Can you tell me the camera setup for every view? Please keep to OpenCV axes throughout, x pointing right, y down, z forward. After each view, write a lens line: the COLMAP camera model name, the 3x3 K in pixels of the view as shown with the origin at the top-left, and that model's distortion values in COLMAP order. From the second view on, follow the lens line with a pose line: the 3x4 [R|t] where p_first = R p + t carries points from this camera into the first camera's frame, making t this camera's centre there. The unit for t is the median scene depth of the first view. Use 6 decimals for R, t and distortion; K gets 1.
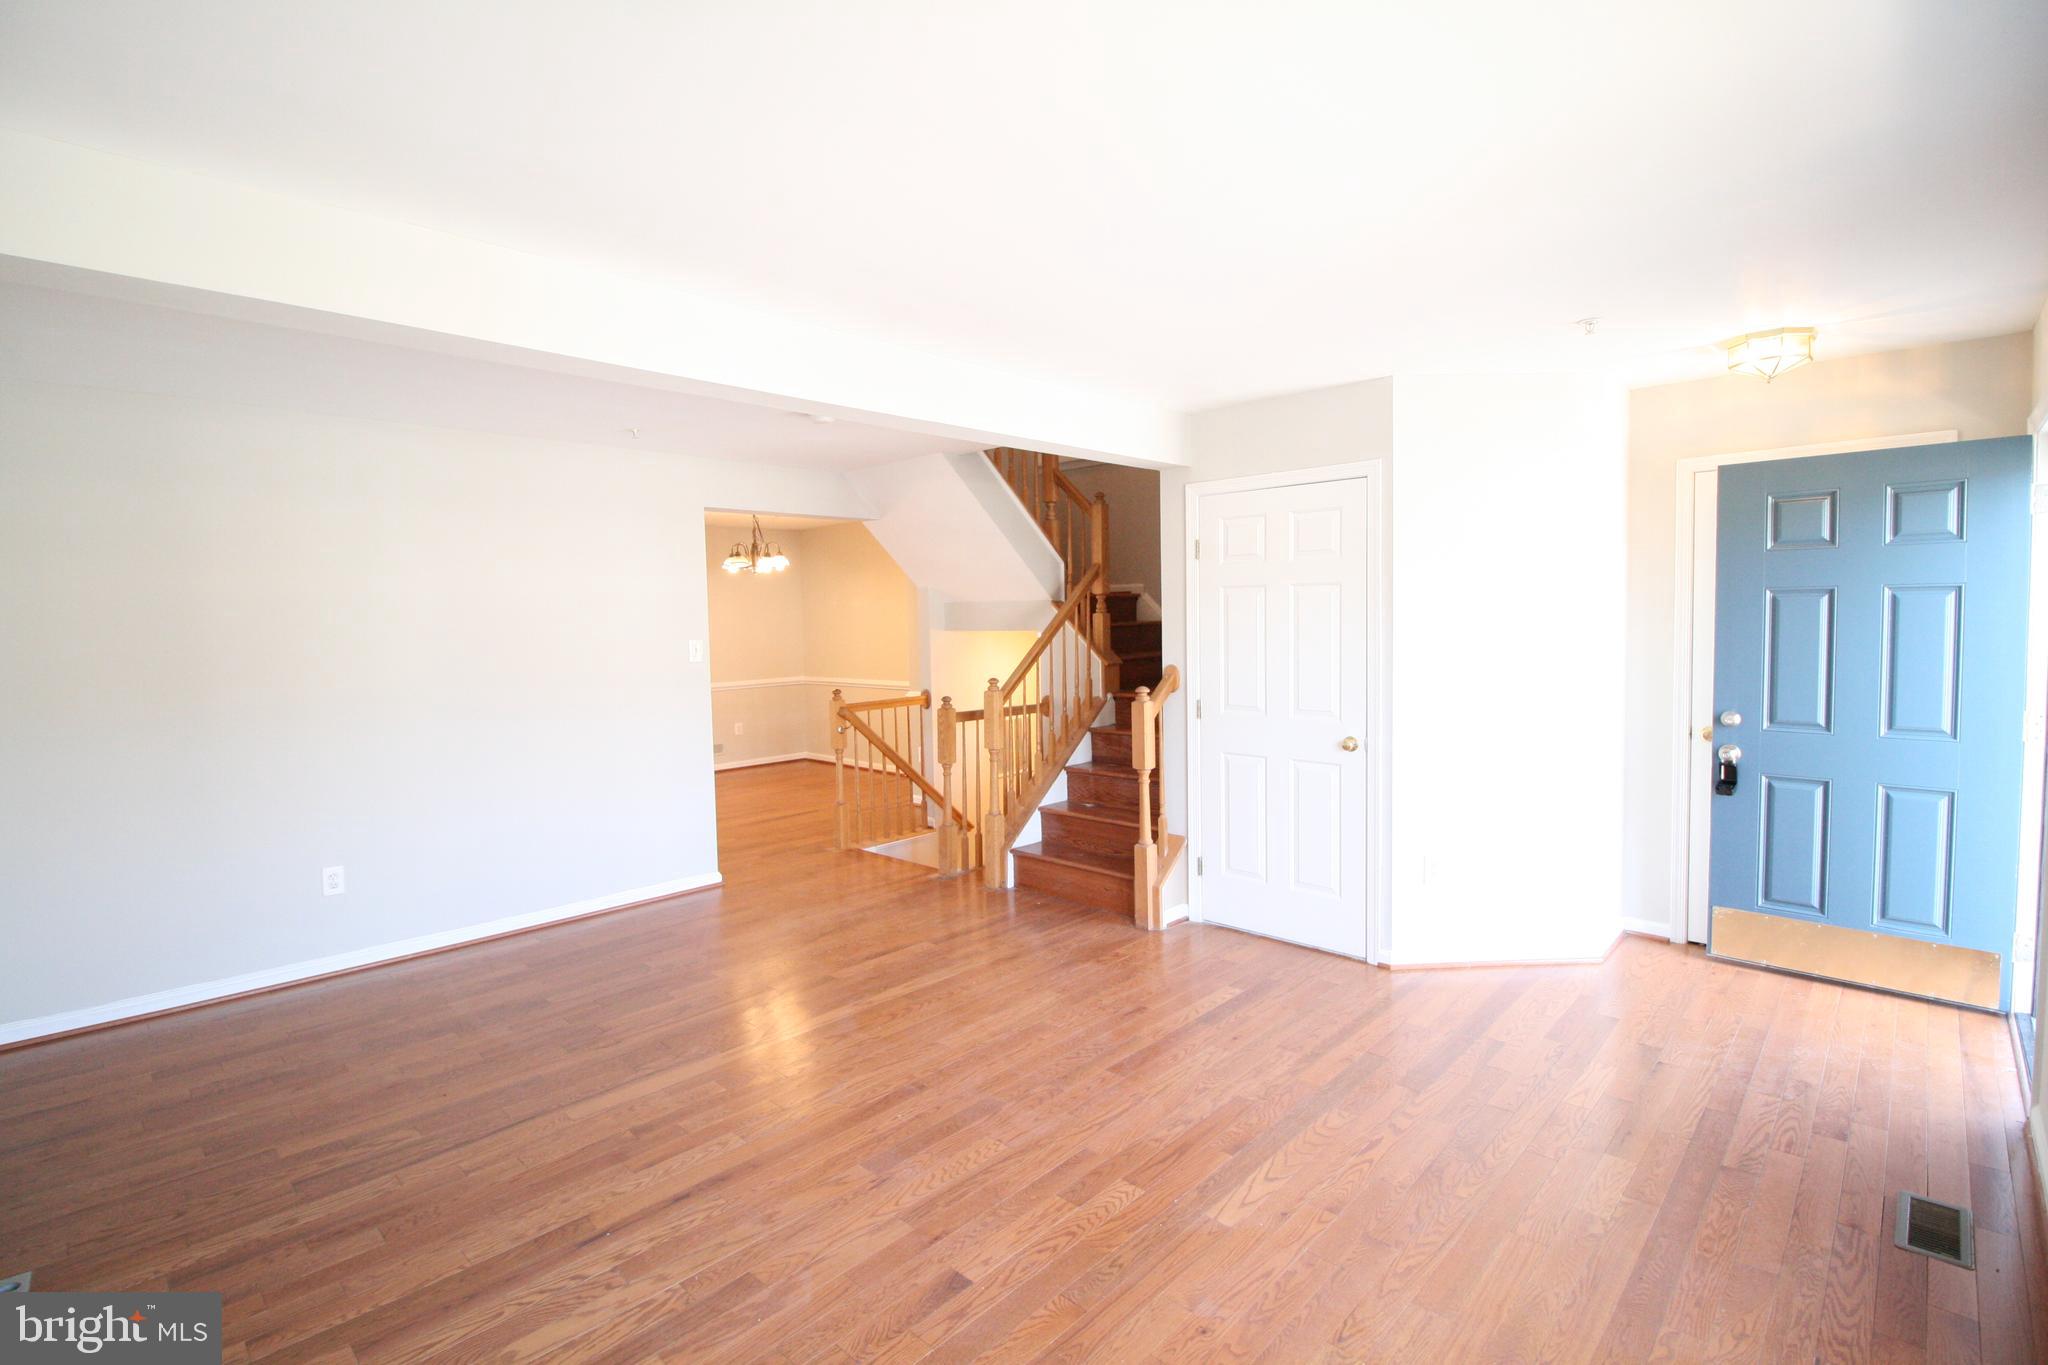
lens RADIAL K [[951.8, 0, 1024.0], [0, 951.8, 682.5], [0, 0, 1]] dist [0.001197, -0.015381]
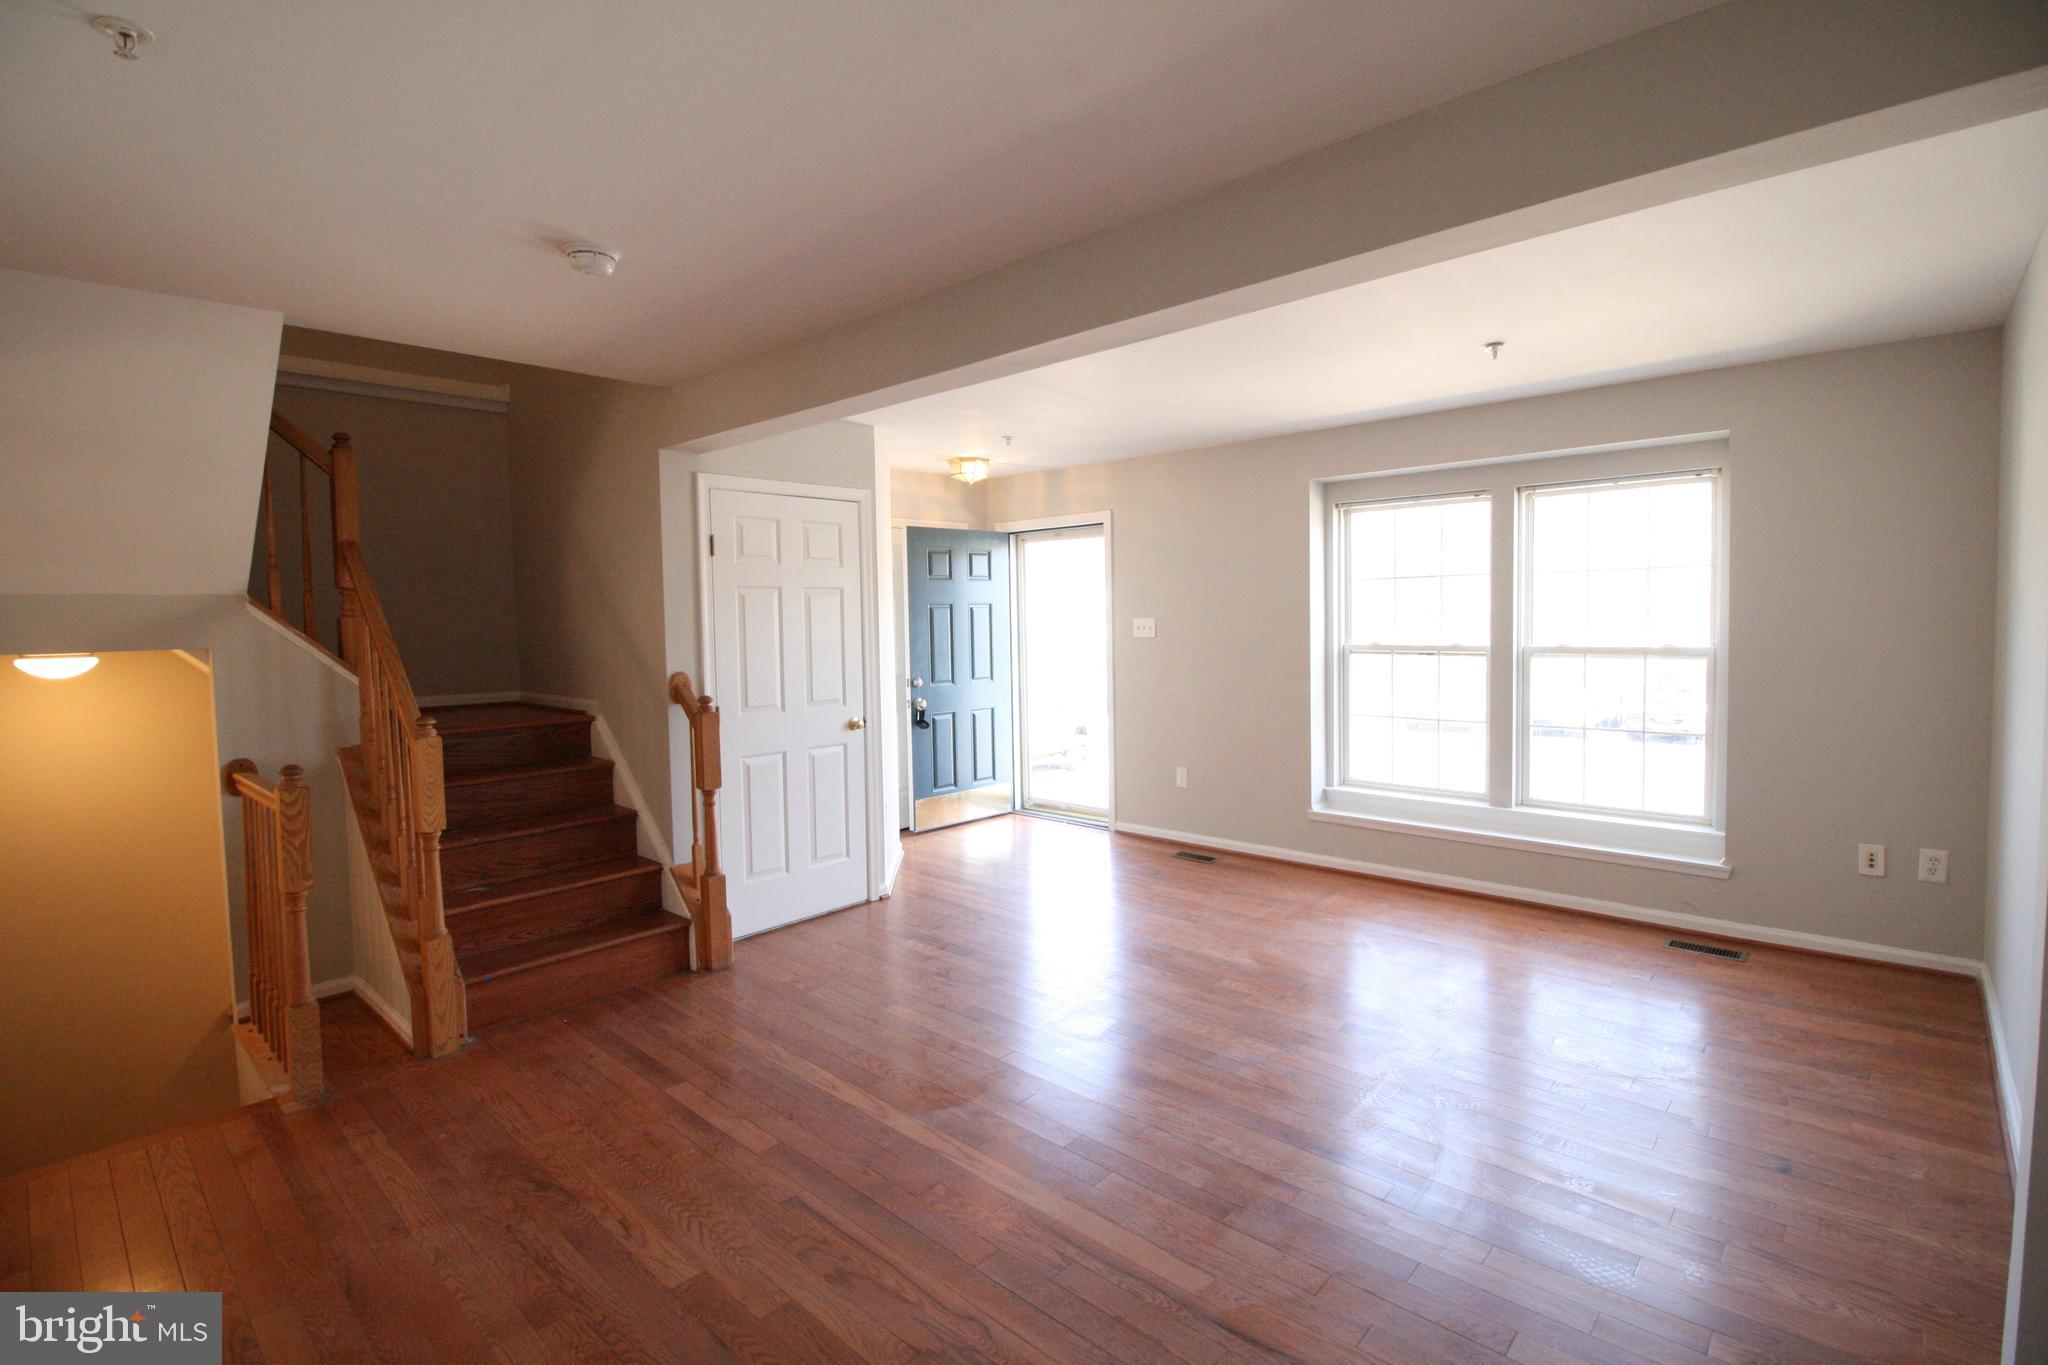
lens RADIAL K [[951.8, 0, 1024.0], [0, 951.8, 682.5], [0, 0, 1]] dist [0.001197, -0.015381]
pose [[-0.013133, -0.054888, 0.998406, -1.036918], [0.088559, 0.994505, 0.055839, -0.042669], [-0.995984, 0.089151, -0.008200, 0.976605]]
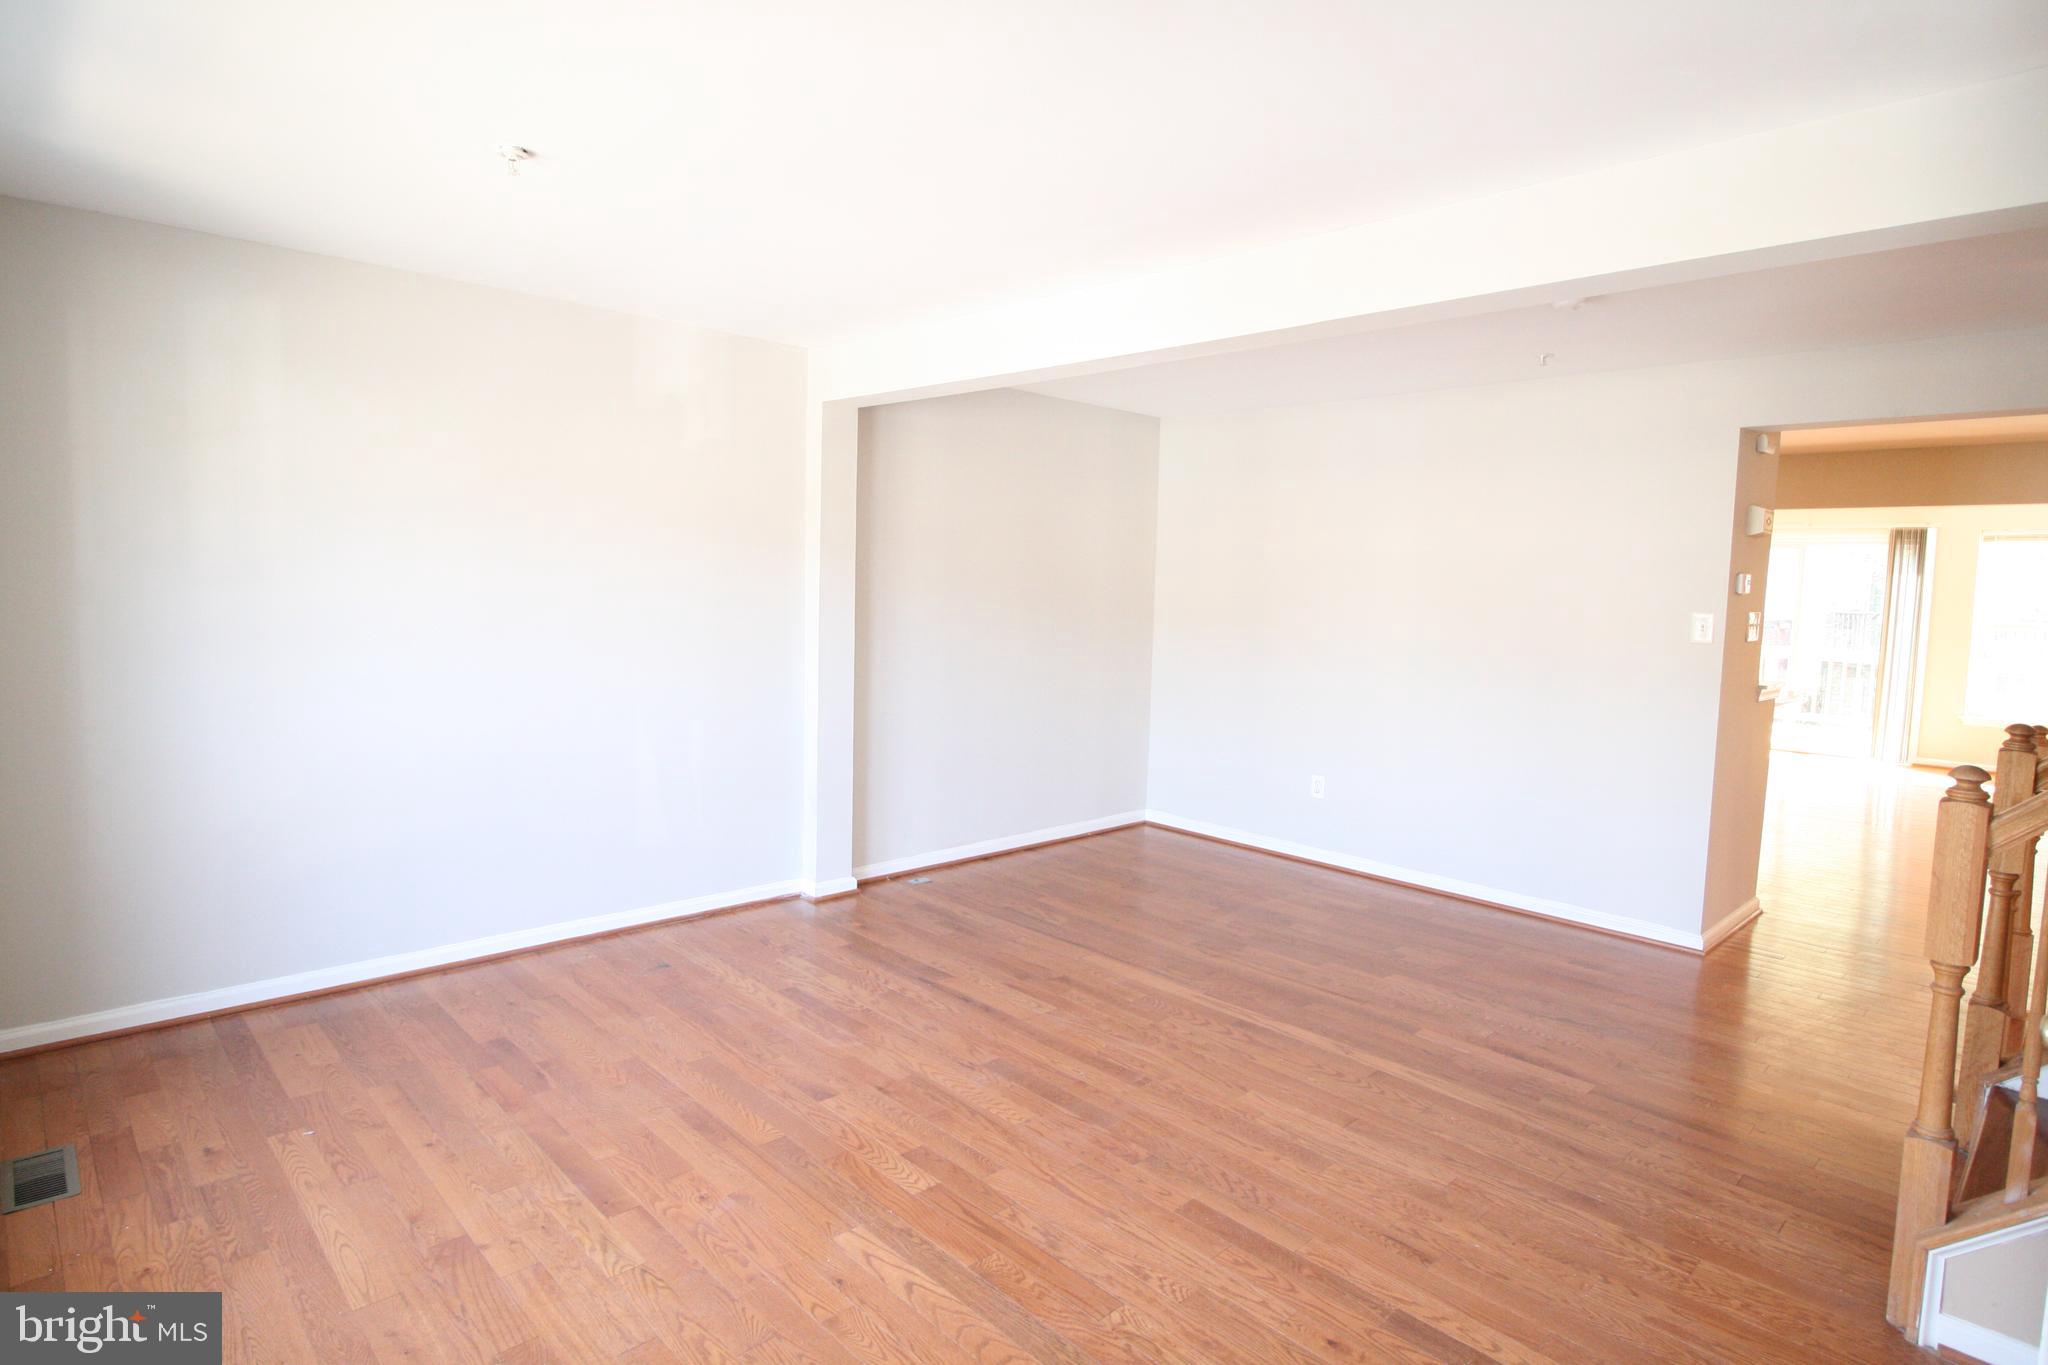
lens RADIAL K [[1099.1, 0, 1024.0], [0, 1099.1, 682.5], [0, 0, 1]] dist [0.000055, -0.000581]
pose [[-0.051276, 0.113009, -0.992270, 0.846052], [-0.095089, 0.988511, 0.117494, -0.066500], [0.994147, 0.100379, -0.039941, 0.831231]]
